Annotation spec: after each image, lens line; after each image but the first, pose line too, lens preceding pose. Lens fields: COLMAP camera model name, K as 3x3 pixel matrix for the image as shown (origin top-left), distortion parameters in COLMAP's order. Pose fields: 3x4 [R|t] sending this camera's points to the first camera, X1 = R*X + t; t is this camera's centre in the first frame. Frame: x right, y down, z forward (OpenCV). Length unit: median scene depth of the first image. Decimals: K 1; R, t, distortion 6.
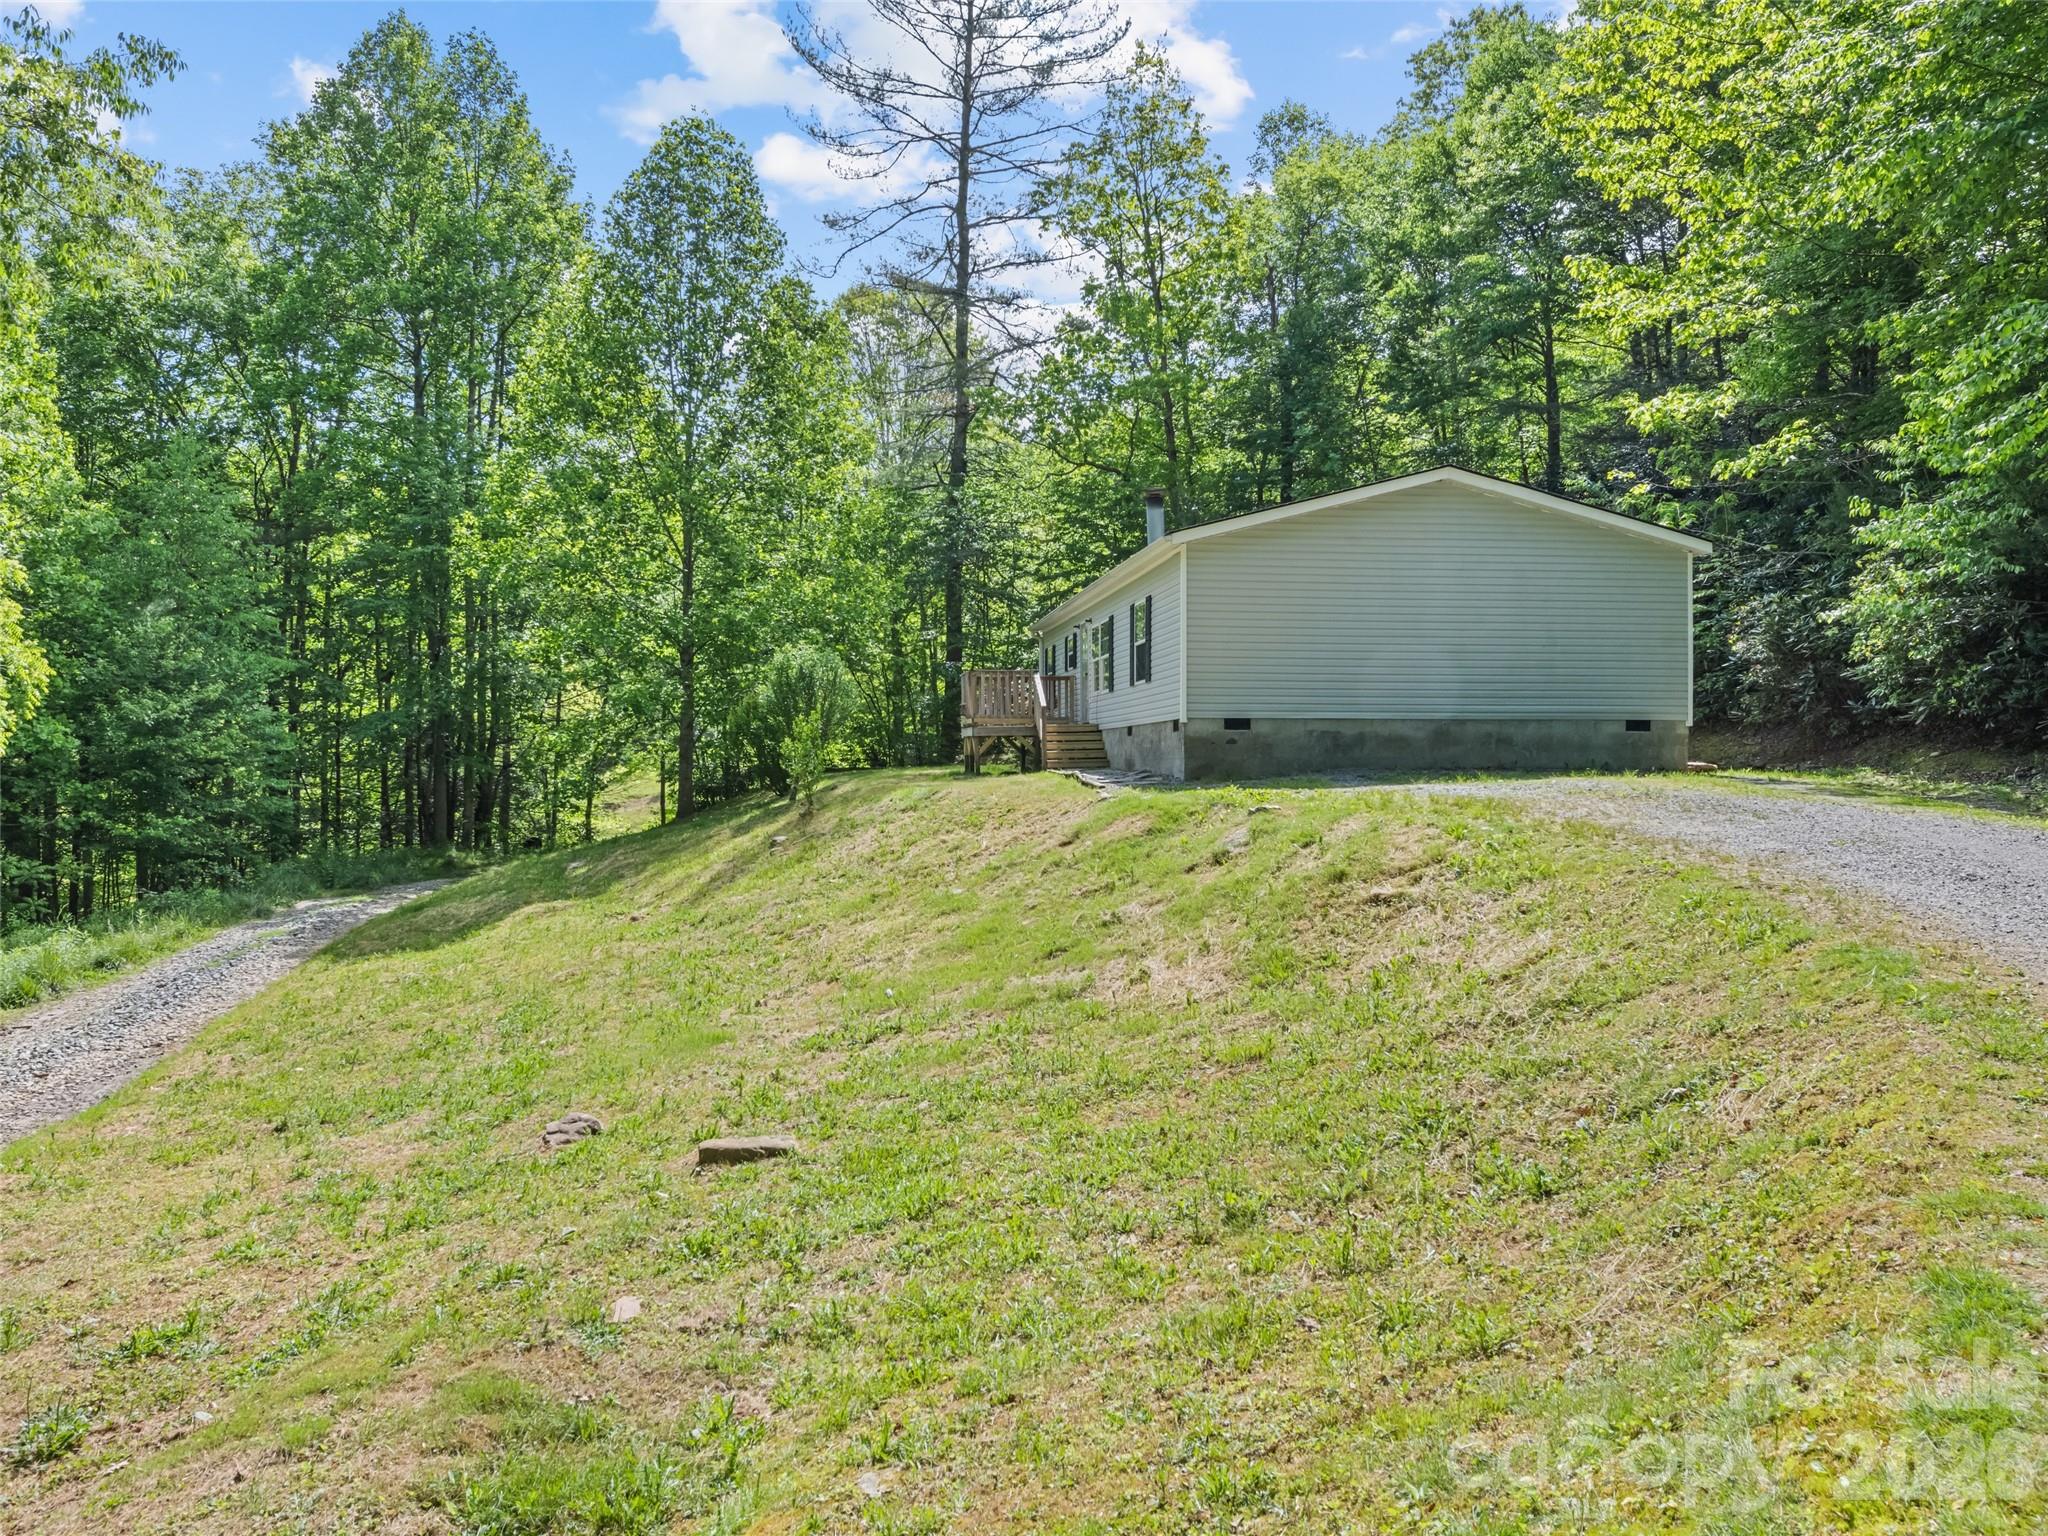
lens RADIAL K [[1508.5, 0, 1024.0], [0, 1508.5, 768.0], [0, 0, 1]] dist [0.007149, 0.005737]
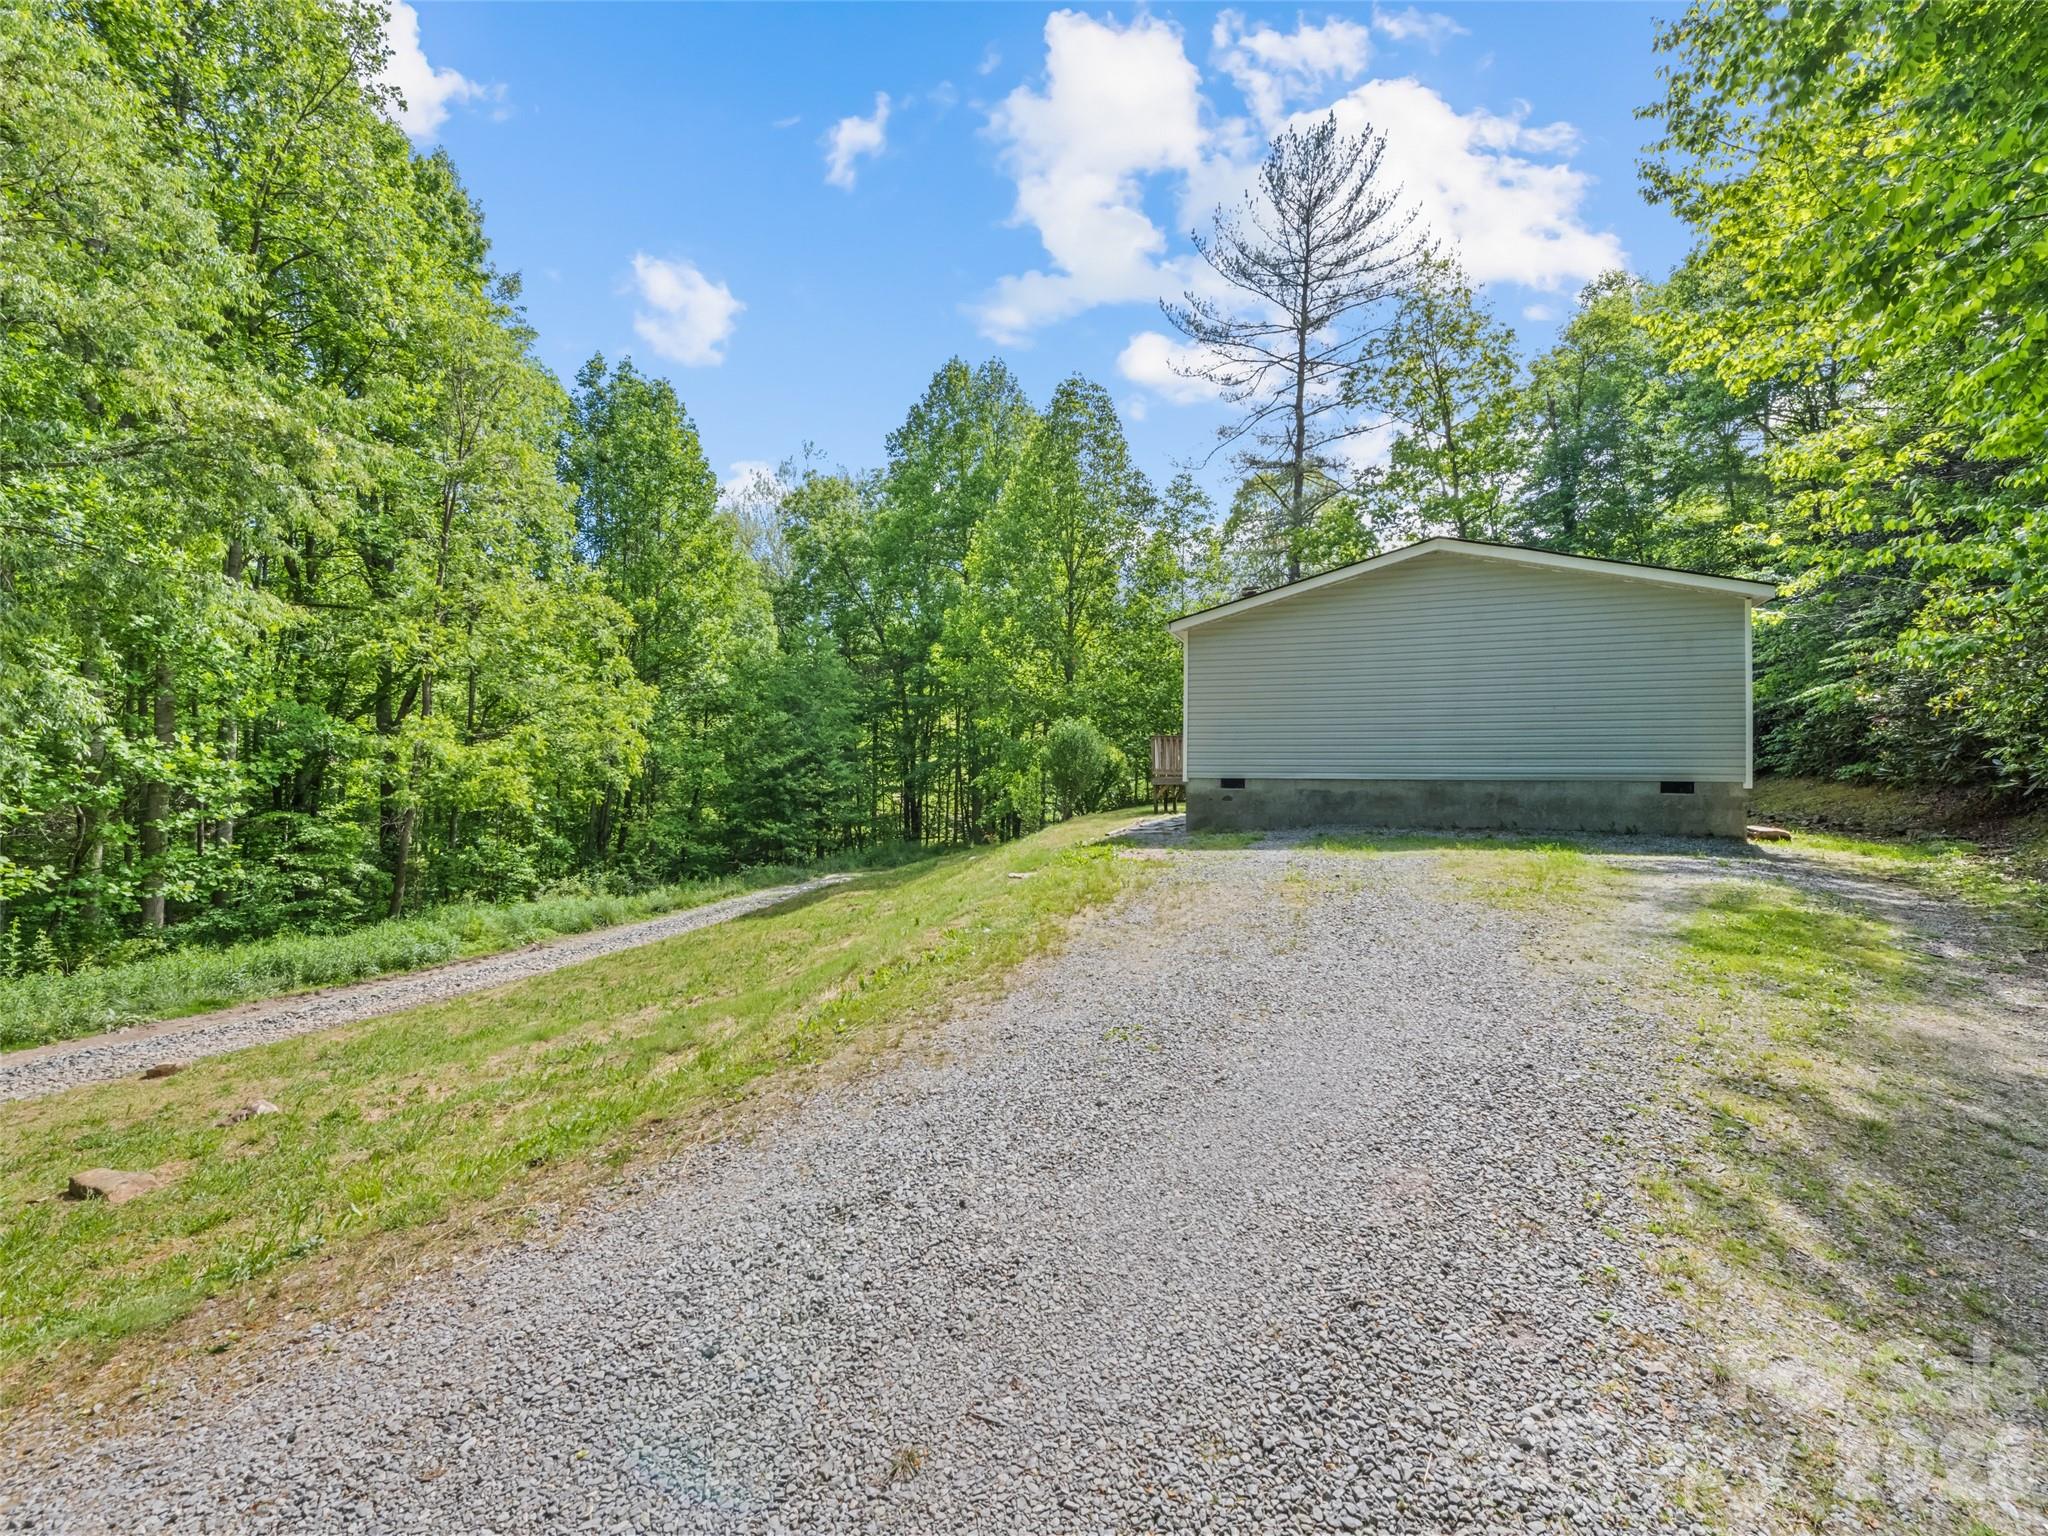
lens RADIAL K [[903.2, 0, 1024.0], [0, 903.2, 768.0], [0, 0, 1]] dist [0.008985, -0.001276]
pose [[0.869588, -0.001850, -0.493775, 0.166226], [-0.010766, 0.999684, -0.022706, -0.011478], [0.493661, 0.025061, 0.869293, 0.160841]]
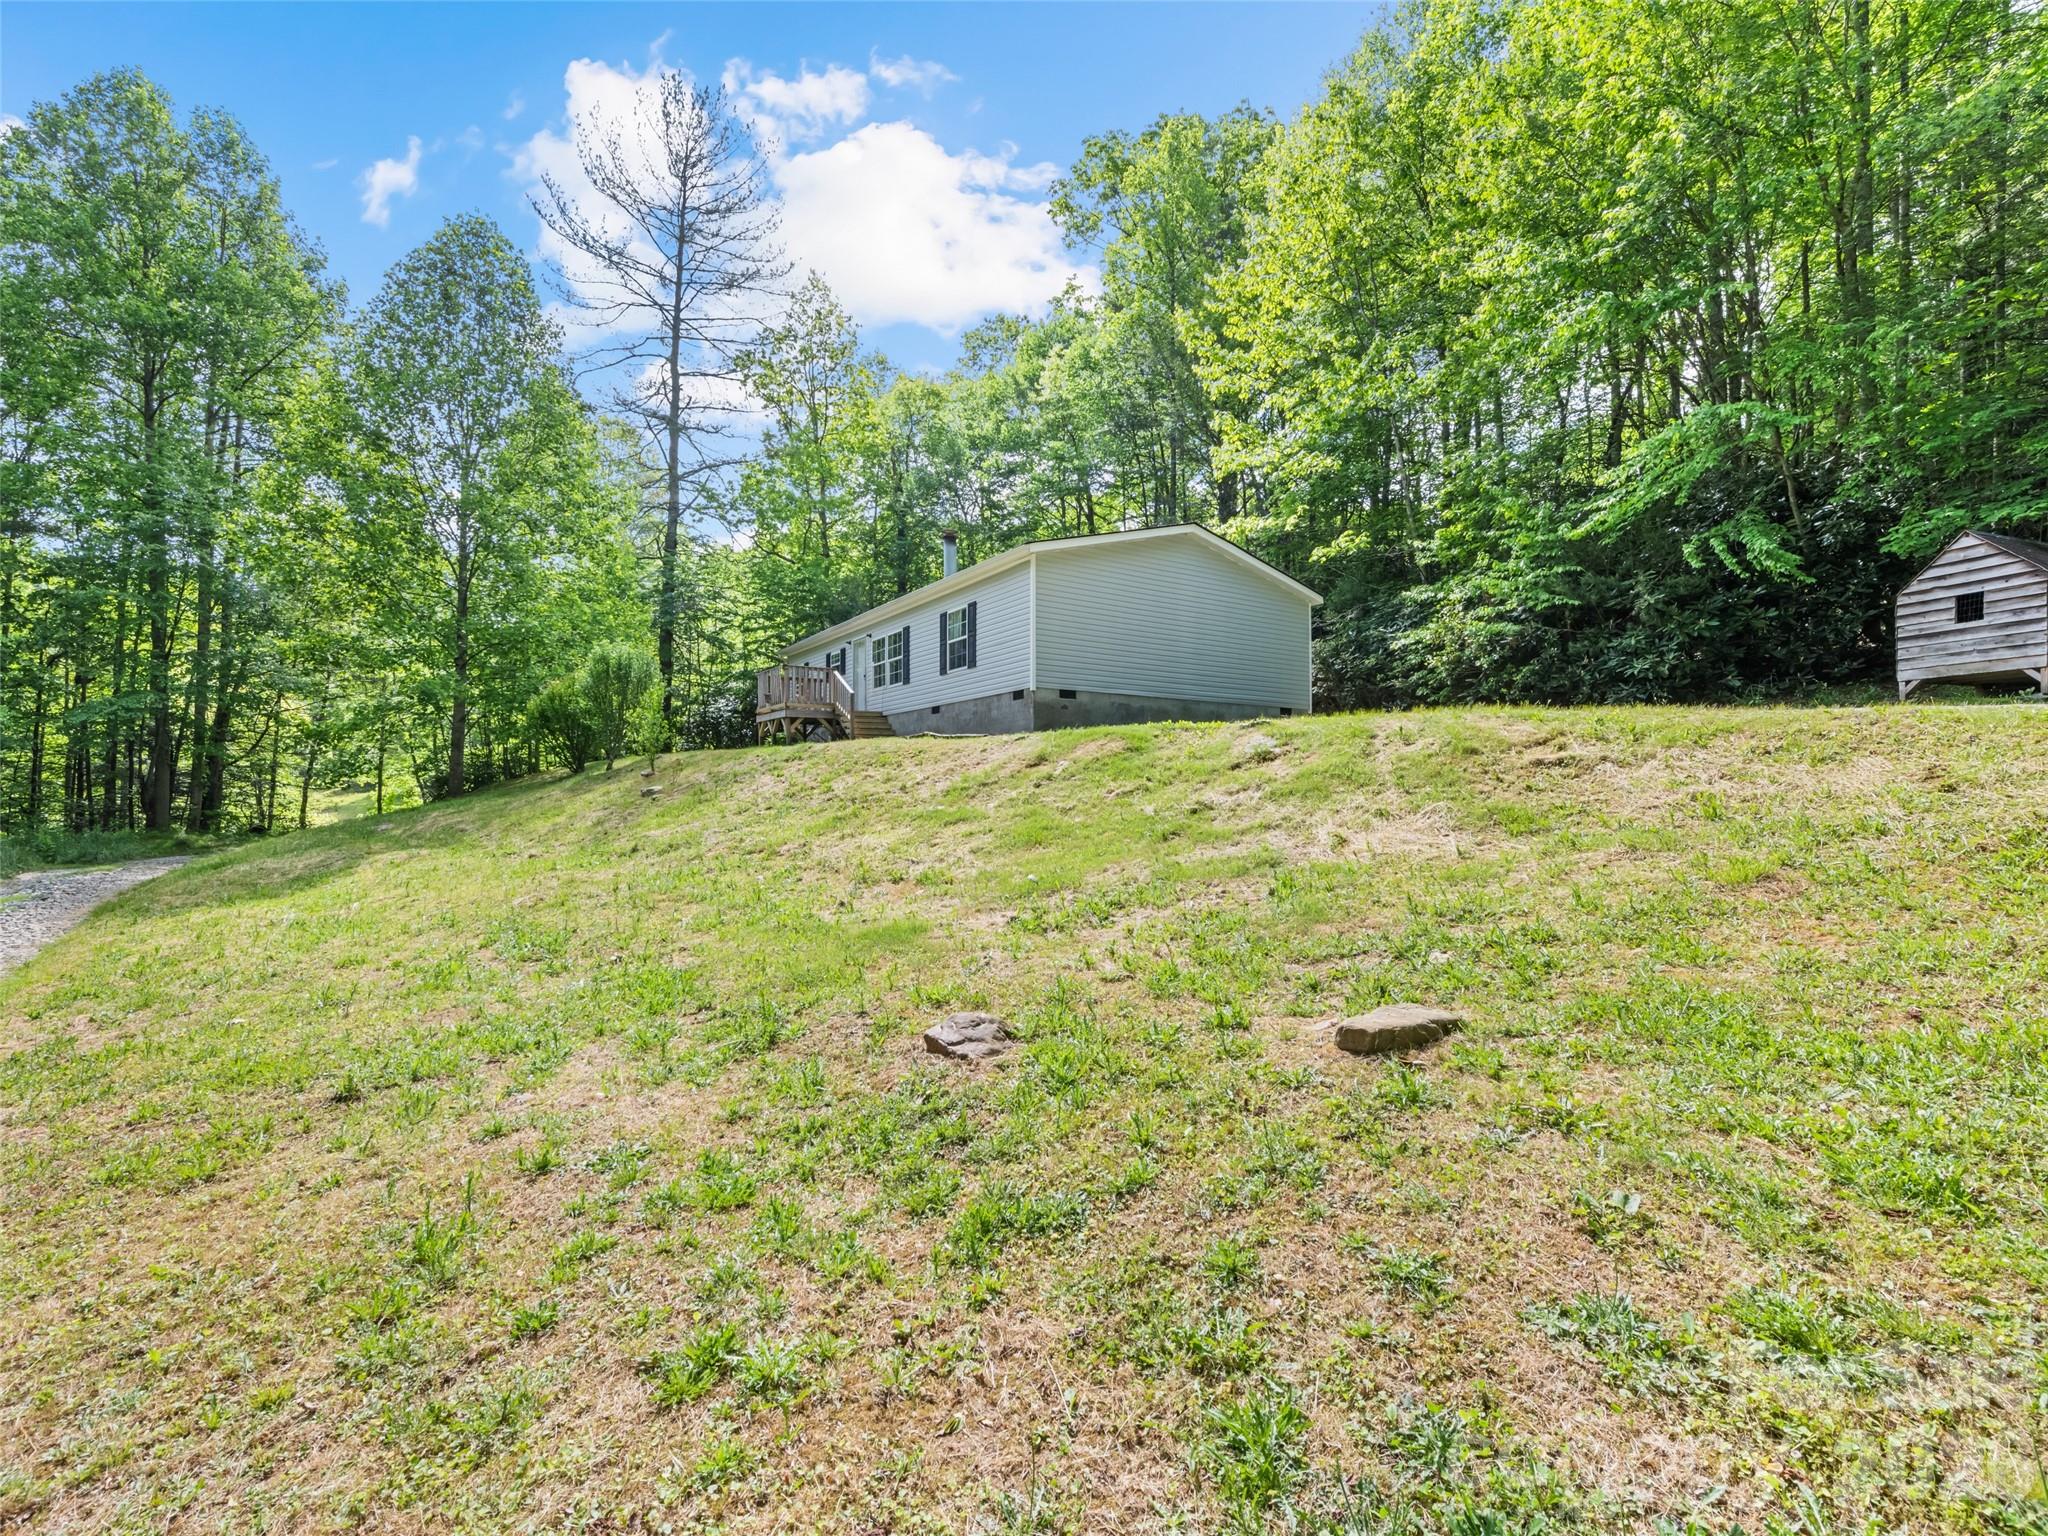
lens RADIAL K [[903.2, 0, 1024.0], [0, 903.2, 768.0], [0, 0, 1]] dist [0.008985, -0.001276]
pose [[0.901041, 0.015265, 0.433465, -0.115443], [0.000814, 0.999319, -0.036885, 0.031635], [-0.433733, 0.033588, 0.900415, 0.147989]]
